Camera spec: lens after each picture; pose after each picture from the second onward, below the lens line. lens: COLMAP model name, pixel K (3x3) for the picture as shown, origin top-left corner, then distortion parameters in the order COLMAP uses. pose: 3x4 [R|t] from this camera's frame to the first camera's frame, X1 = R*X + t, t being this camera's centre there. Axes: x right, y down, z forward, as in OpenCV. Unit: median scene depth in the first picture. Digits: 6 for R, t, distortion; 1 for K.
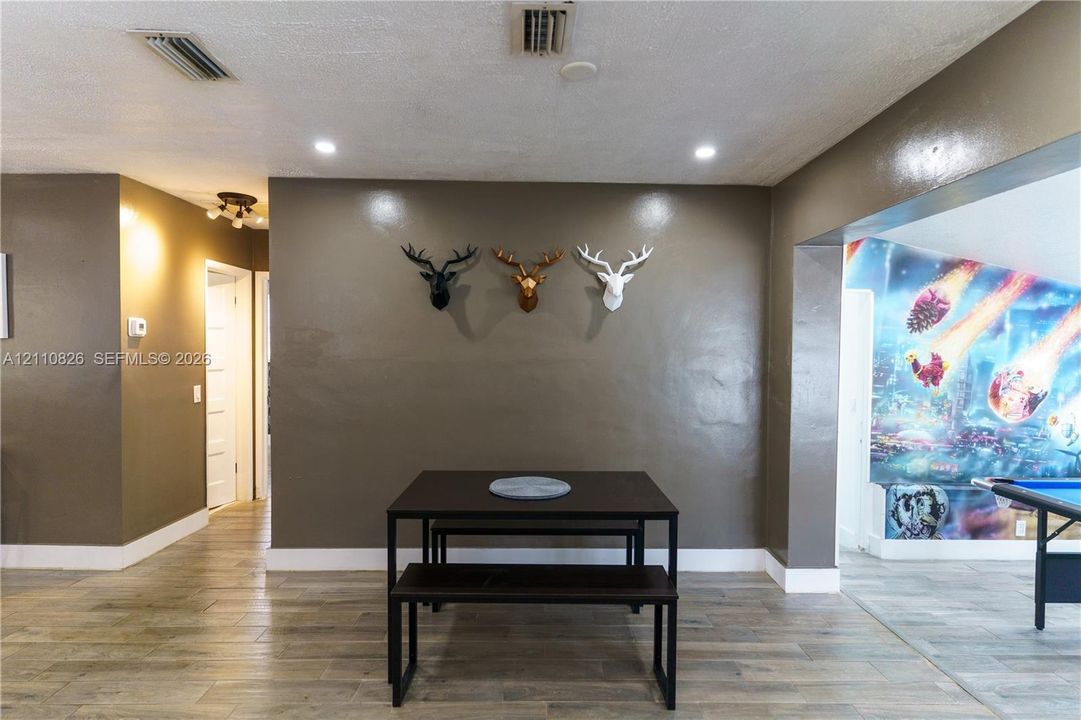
lens RADIAL K [[611.6, 0, 540.0], [0, 611.6, 375.0], [0, 0, 1]] dist [0.000106, 0.000862]
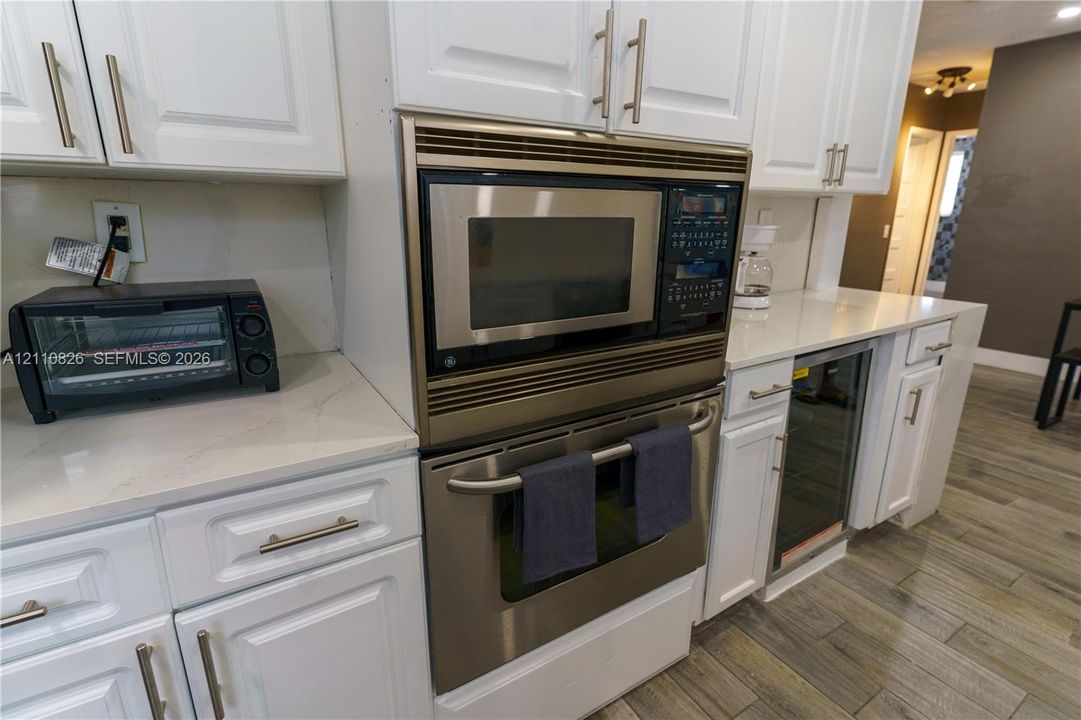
lens RADIAL K [[509.5, 0, 540.5], [0, 509.5, 360.0], [0, 0, 1]] dist [0.001111, 0.000043]
pose [[0.525625, 0.224510, -0.820557, 0.055814], [-0.023632, 0.968029, 0.249721, 0.046285], [0.850388, -0.111868, 0.514126, -0.339391]]
